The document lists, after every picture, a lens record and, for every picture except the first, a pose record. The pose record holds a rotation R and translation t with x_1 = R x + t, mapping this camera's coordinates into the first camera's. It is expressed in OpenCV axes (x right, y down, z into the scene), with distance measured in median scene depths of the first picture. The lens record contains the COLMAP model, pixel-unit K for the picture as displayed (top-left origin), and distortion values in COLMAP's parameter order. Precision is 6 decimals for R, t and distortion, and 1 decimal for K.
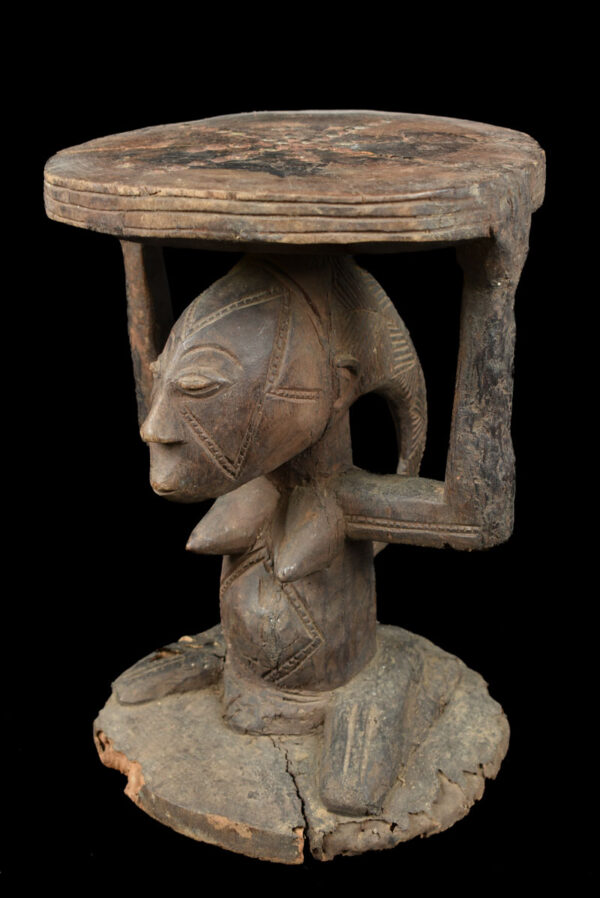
lens RADIAL K [[1244.3, 0, 300.0], [0, 1244.3, 449.0], [0, 0, 1]] dist [-0.029887, -0.024151]
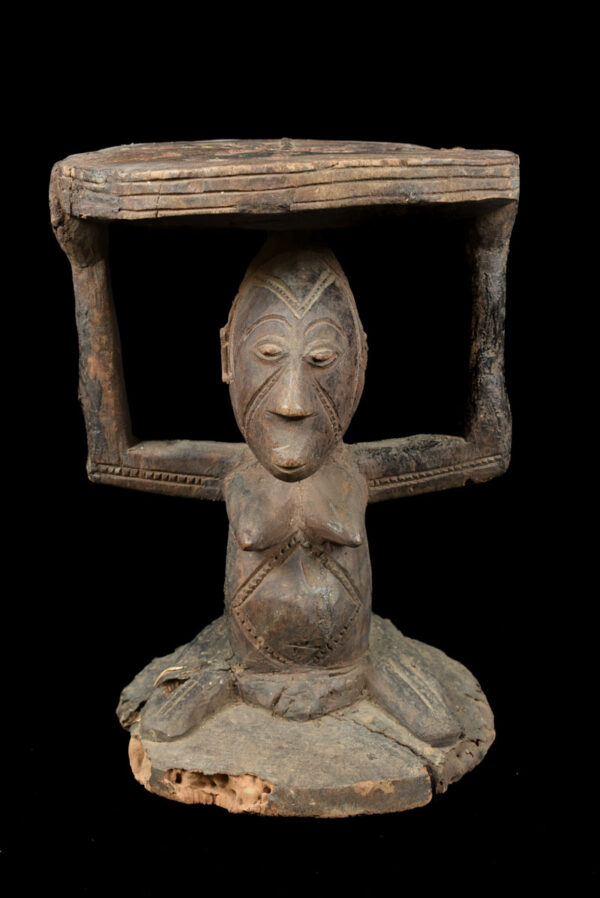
lens RADIAL K [[1244.3, 0, 300.0], [0, 1244.3, 449.0], [0, 0, 1]] dist [-0.029887, -0.024151]
pose [[0.778379, -0.163423, 0.606151, -0.722385], [0.236804, 0.970632, -0.042399, 0.062531], [-0.581420, 0.176541, 0.794219, 0.173924]]
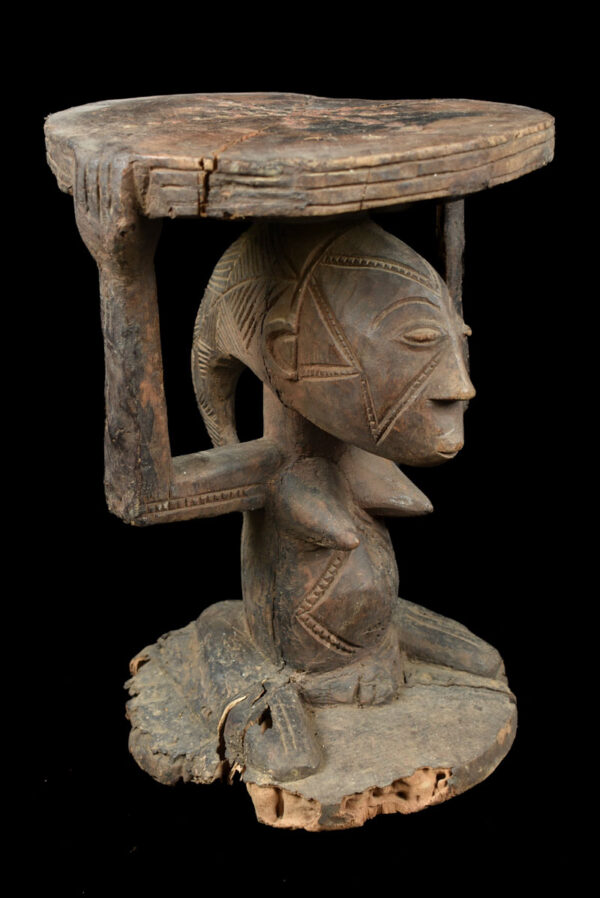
lens RADIAL K [[1226.1, 0, 300.0], [0, 1226.1, 449.0], [0, 0, 1]] dist [-0.022244, -0.012285]
pose [[0.177296, -0.344794, 0.921783, -1.028145], [0.383264, 0.886869, 0.258017, -0.266709], [-0.906463, 0.307541, 0.289386, 0.820817]]
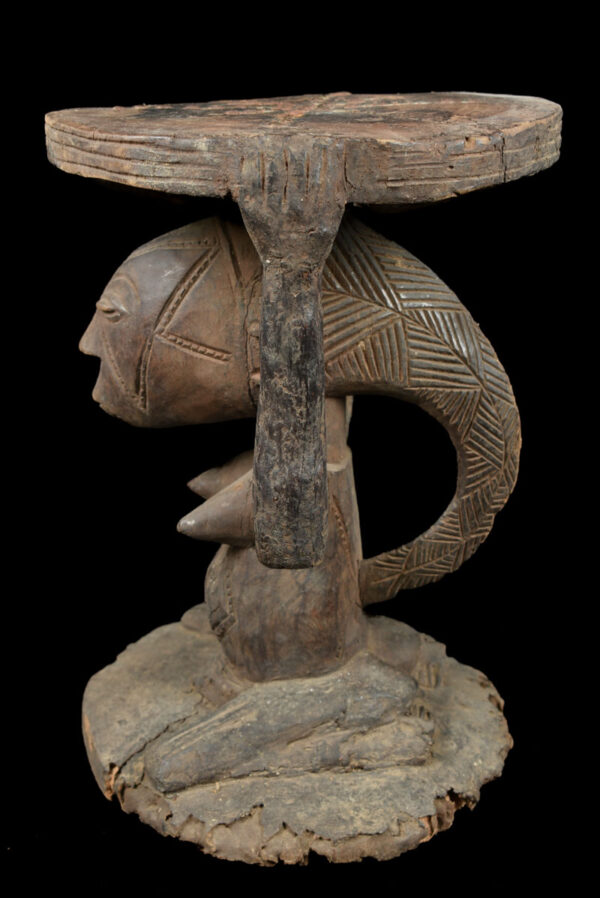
lens RADIAL K [[1277.7, 0, 300.0], [0, 1277.7, 449.0], [0, 0, 1]] dist [-0.010038, -0.006722]
pose [[0.550436, 0.281702, -0.785916, 0.872693], [-0.317179, 0.941335, 0.115266, -0.111887], [0.772281, 0.185829, 0.607494, 0.457126]]
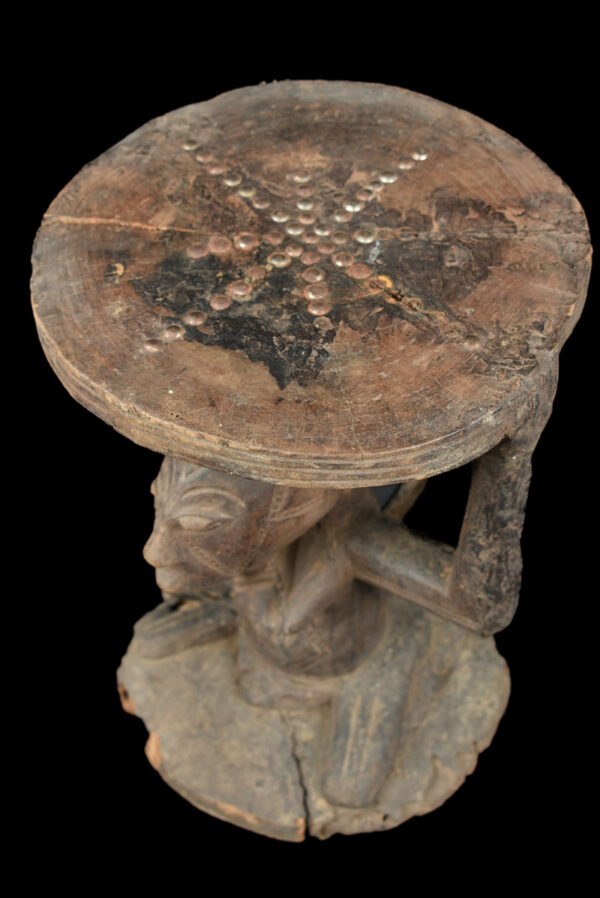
lens RADIAL K [[1329.8, 0, 300.0], [0, 1329.8, 449.0], [0, 0, 1]] dist [-0.011907, -0.018672]
pose [[0.997969, 0.043689, -0.046357, 0.041846], [-0.018533, 0.895397, 0.444883, -0.548493], [0.060945, -0.443120, 0.894388, 0.085558]]
